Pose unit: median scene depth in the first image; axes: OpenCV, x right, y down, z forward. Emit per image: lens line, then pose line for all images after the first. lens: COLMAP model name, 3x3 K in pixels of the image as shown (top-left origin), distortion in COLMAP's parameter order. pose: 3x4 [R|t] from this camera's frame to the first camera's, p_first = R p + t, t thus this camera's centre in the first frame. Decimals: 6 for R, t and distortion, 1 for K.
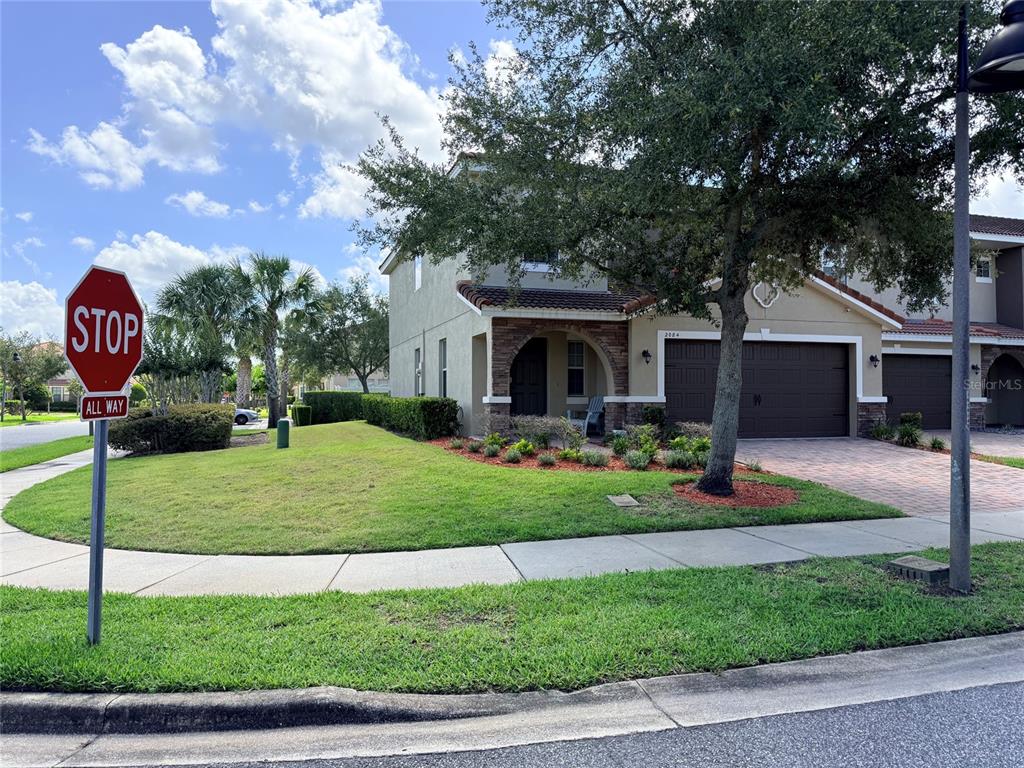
lens RADIAL K [[733.3, 0, 511.3], [0, 733.3, 385.4], [0, 0, 1]] dist [0.059896, -0.009120]
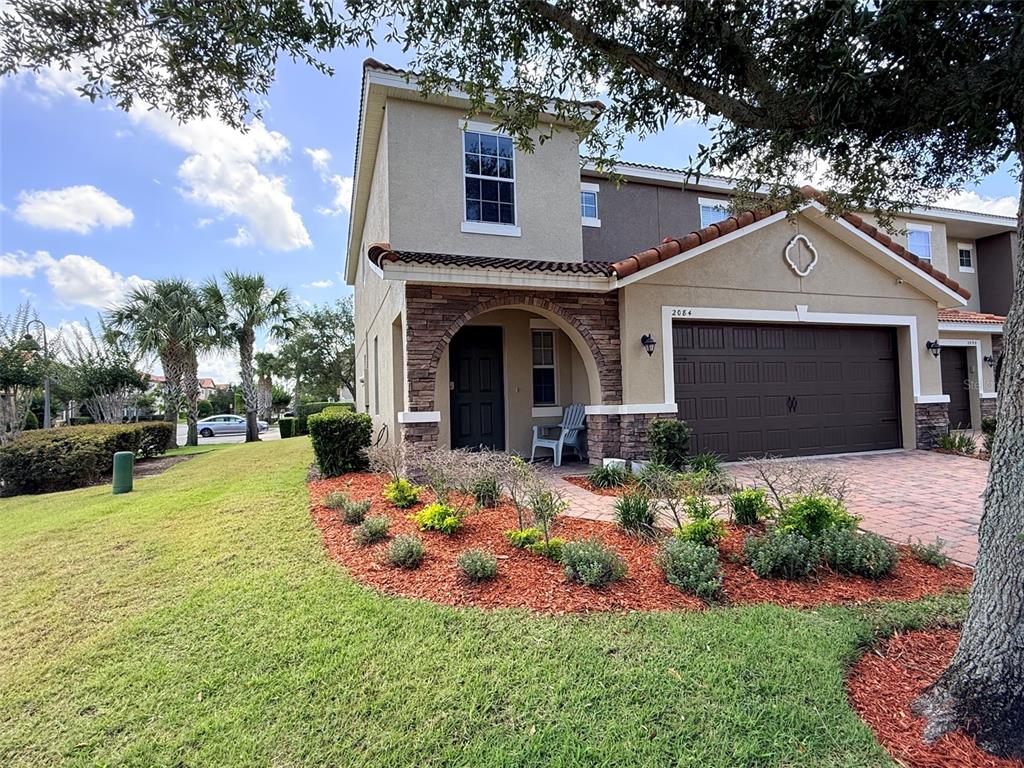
lens RADIAL K [[534.5, 0, 513.6], [0, 534.5, 382.4], [0, 0, 1]] dist [0.000555, 0.000020]
pose [[0.999323, -0.026673, 0.025325, 0.047837], [0.027187, 0.999427, -0.020151, 0.001489], [-0.024773, 0.020825, 0.999476, 0.507779]]
